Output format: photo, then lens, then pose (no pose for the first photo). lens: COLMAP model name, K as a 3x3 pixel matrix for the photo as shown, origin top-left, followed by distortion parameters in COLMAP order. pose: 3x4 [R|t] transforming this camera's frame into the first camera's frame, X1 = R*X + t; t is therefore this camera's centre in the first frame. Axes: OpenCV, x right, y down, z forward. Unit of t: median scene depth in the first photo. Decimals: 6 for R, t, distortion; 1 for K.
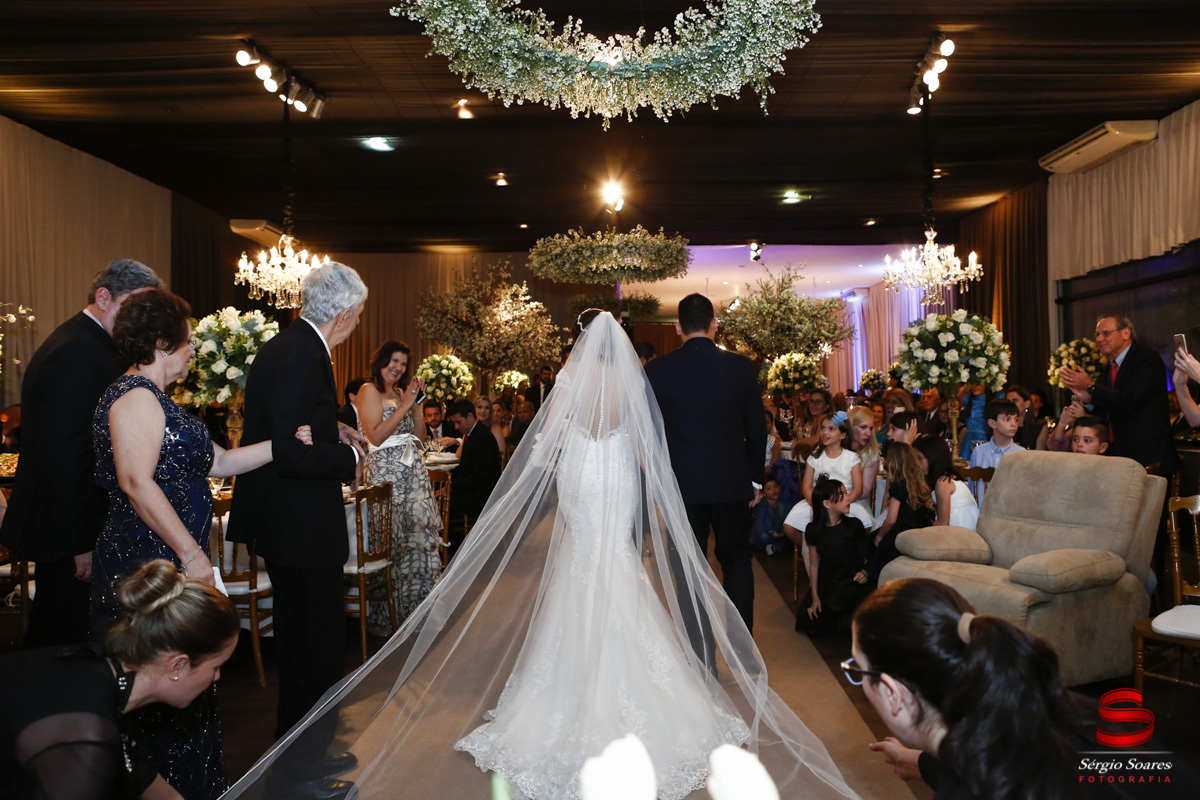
lens RADIAL K [[866.2, 0, 600.0], [0, 866.2, 400.0], [0, 0, 1]] dist [-0.053647, 0.001430]
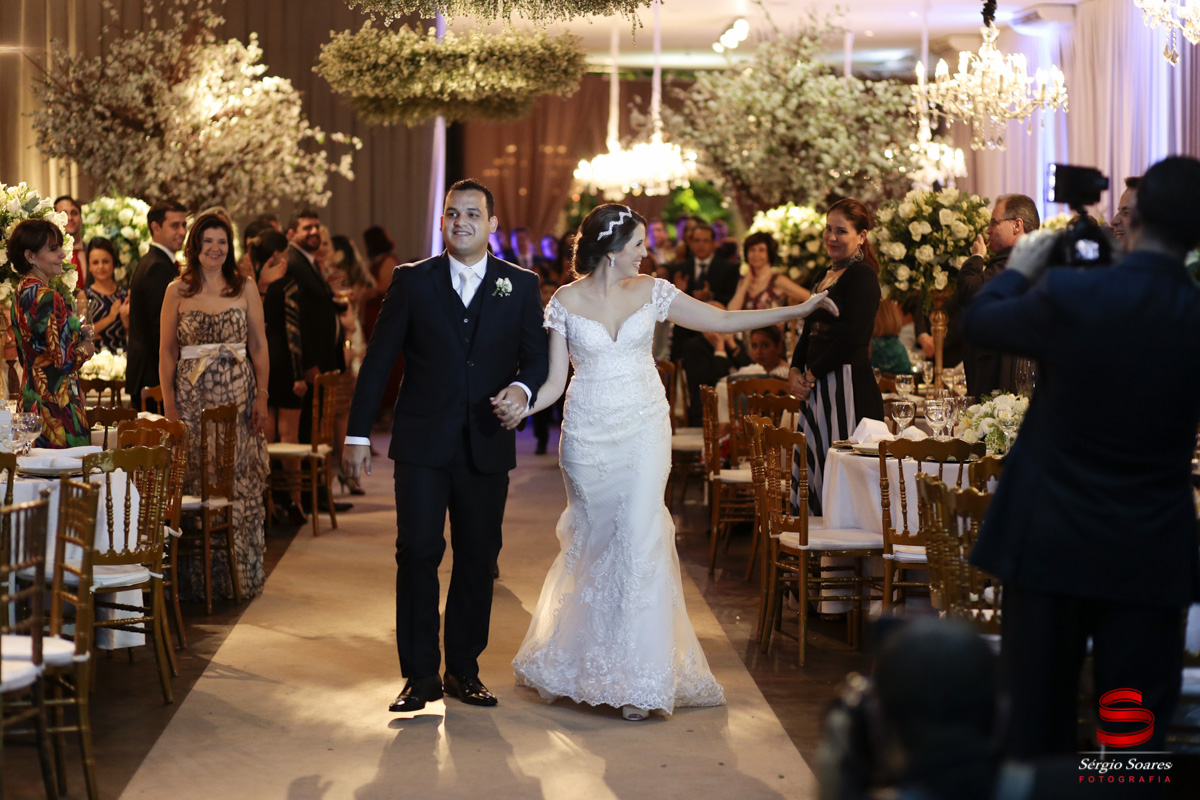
lens RADIAL K [[2863.3, 0, 600.0], [0, 2863.3, 400.0], [0, 0, 1]] dist [-0.051702, -0.042940]
pose [[0.995092, 0.015865, 0.097674, -0.059323], [-0.020423, 0.998740, 0.045849, -0.015628], [-0.096824, -0.047619, 0.994162, -0.726434]]
